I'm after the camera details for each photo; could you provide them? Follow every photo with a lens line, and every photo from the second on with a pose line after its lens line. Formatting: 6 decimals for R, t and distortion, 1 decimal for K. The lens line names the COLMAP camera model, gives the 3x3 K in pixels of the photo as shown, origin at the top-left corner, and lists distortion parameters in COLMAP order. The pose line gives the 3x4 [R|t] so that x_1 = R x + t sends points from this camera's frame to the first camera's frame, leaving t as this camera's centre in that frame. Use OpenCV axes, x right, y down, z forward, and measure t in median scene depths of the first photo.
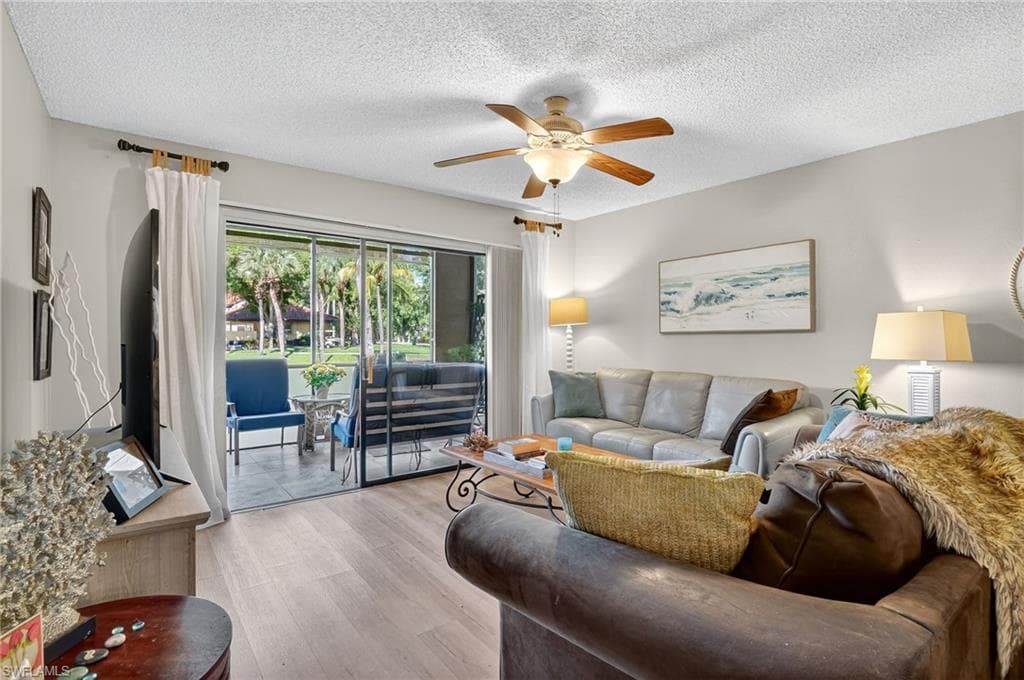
lens RADIAL K [[497.0, 0, 508.9], [0, 497.0, 338.9], [0, 0, 1]] dist [-0.014219, -0.002743]
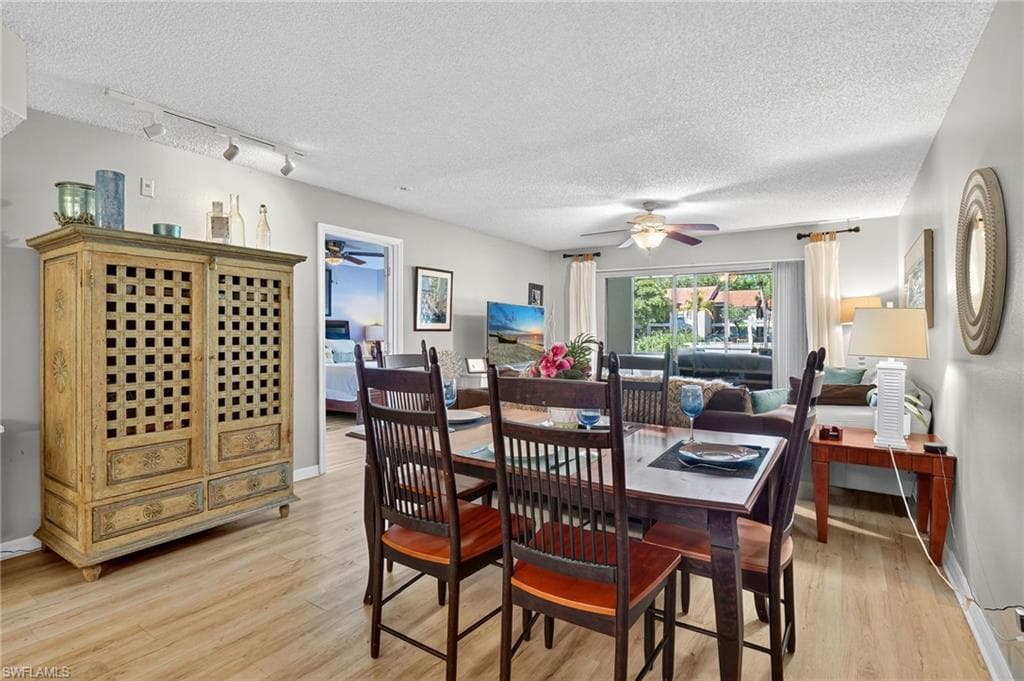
lens RADIAL K [[497.0, 0, 509.4], [0, 497.0, 331.9], [0, 0, 1]] dist [-0.014219, -0.002743]
pose [[0.318207, -0.006040, -0.948002, 1.092384], [-0.007940, 0.999928, -0.009036, 0.006804], [0.947988, 0.010403, 0.318136, -0.036632]]
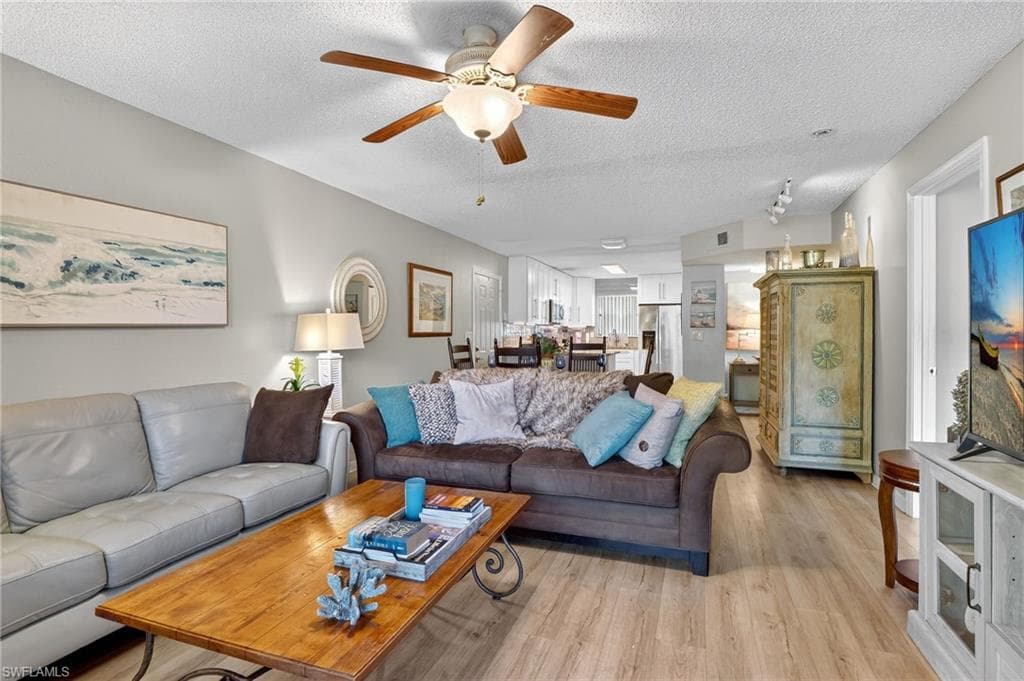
lens RADIAL K [[497.0, 0, 514.6], [0, 497.0, 336.5], [0, 0, 1]] dist [-0.014219, -0.002743]
pose [[-0.547561, -0.007365, 0.836734, -0.395170], [0.008451, 0.999862, 0.014331, -0.005215], [-0.836723, 0.014918, -0.547423, 0.930526]]
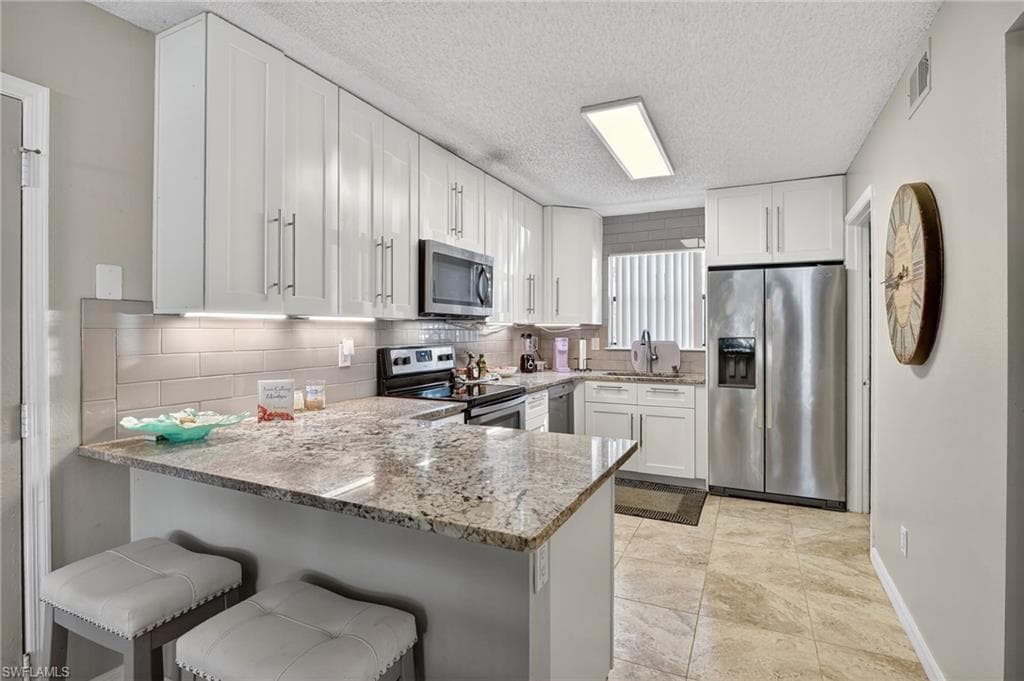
lens RADIAL K [[497.0, 0, 512.2], [0, 497.0, 334.0], [0, 0, 1]] dist [-0.014219, -0.002743]
pose [[-0.457039, -0.008539, 0.889406, 0.748160], [0.007783, 0.999877, 0.013599, -0.014520], [-0.889413, 0.013138, -0.456916, -0.264962]]
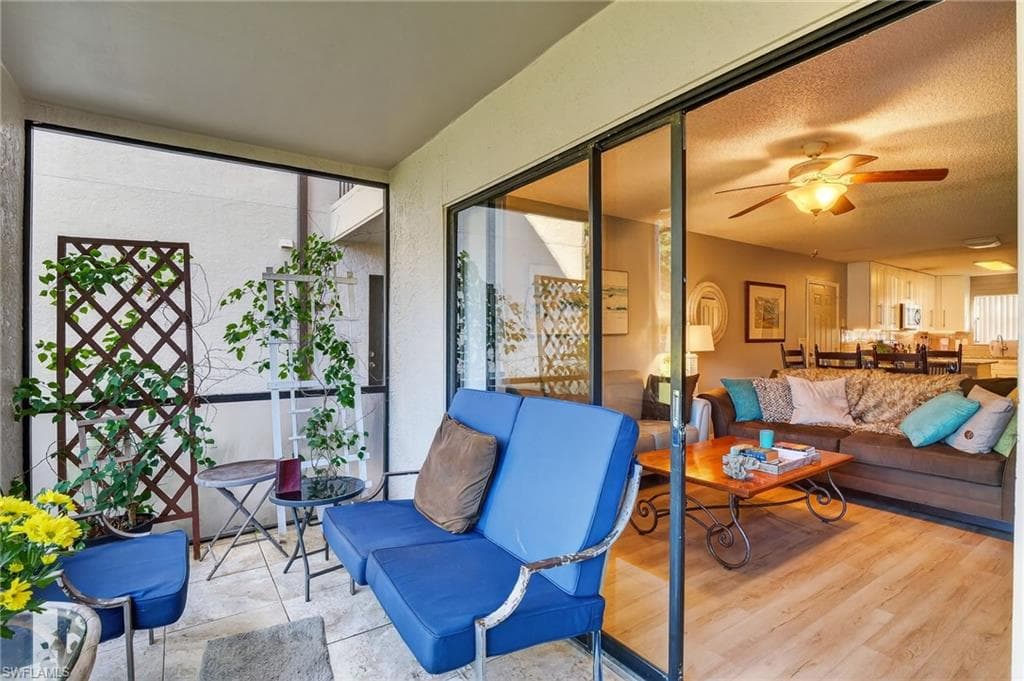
lens RADIAL K [[497.0, 0, 508.9], [0, 497.0, 340.4], [0, 0, 1]] dist [-0.014219, -0.002743]
pose [[0.043266, -0.007359, 0.999036, -0.756250], [0.007615, 0.999946, 0.007036, -0.011344], [-0.999035, 0.007304, 0.043320, 1.131918]]
